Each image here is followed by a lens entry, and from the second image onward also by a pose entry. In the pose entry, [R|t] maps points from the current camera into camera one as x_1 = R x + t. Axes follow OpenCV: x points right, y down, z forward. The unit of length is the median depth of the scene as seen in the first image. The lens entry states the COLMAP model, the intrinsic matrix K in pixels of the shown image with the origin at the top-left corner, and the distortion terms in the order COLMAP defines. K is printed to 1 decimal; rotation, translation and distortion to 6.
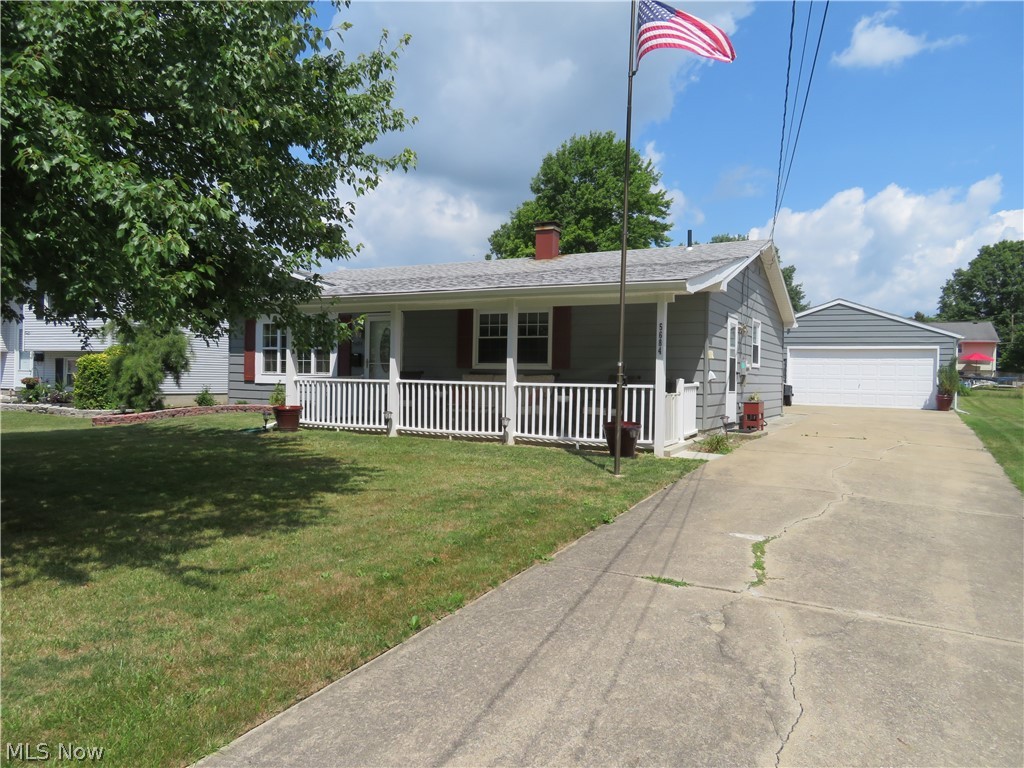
lens RADIAL K [[736.7, 0, 511.2], [0, 736.7, 383.6], [0, 0, 1]] dist [-0.007757, 0.003837]
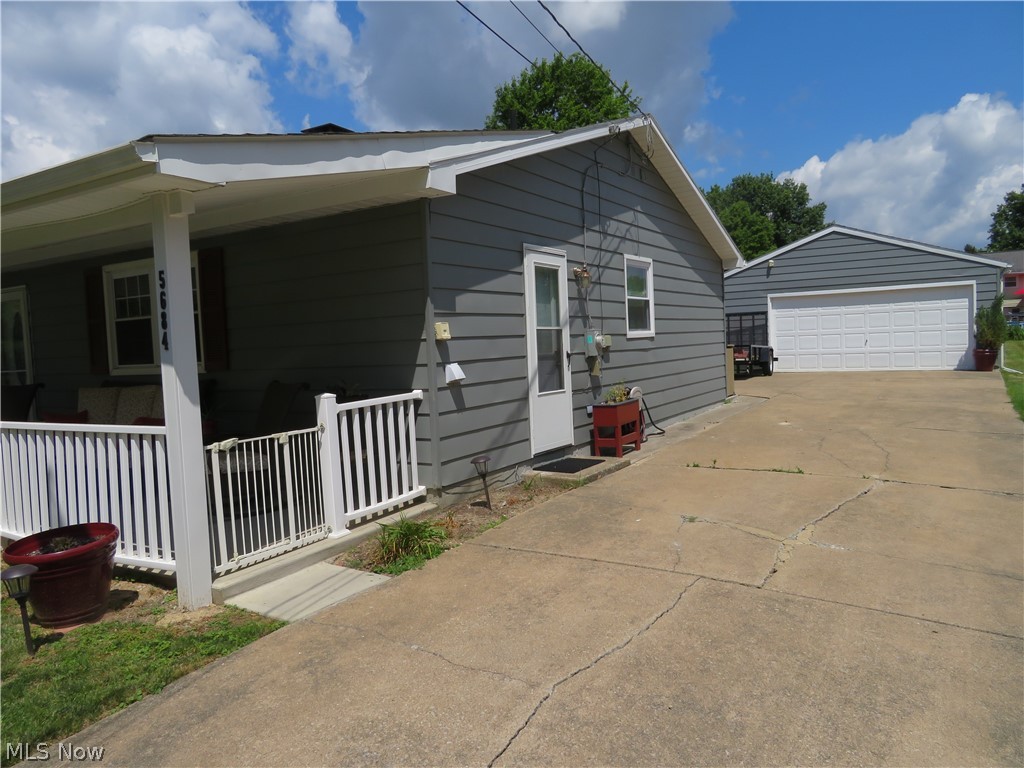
lens RADIAL K [[736.7, 0, 516.3], [0, 736.7, 380.0], [0, 0, 1]] dist [-0.007757, 0.003837]
pose [[0.996635, -0.060680, -0.055099, 0.170998], [0.062974, 0.997177, 0.040900, -0.011827], [0.052462, -0.044232, 0.997643, 0.260664]]
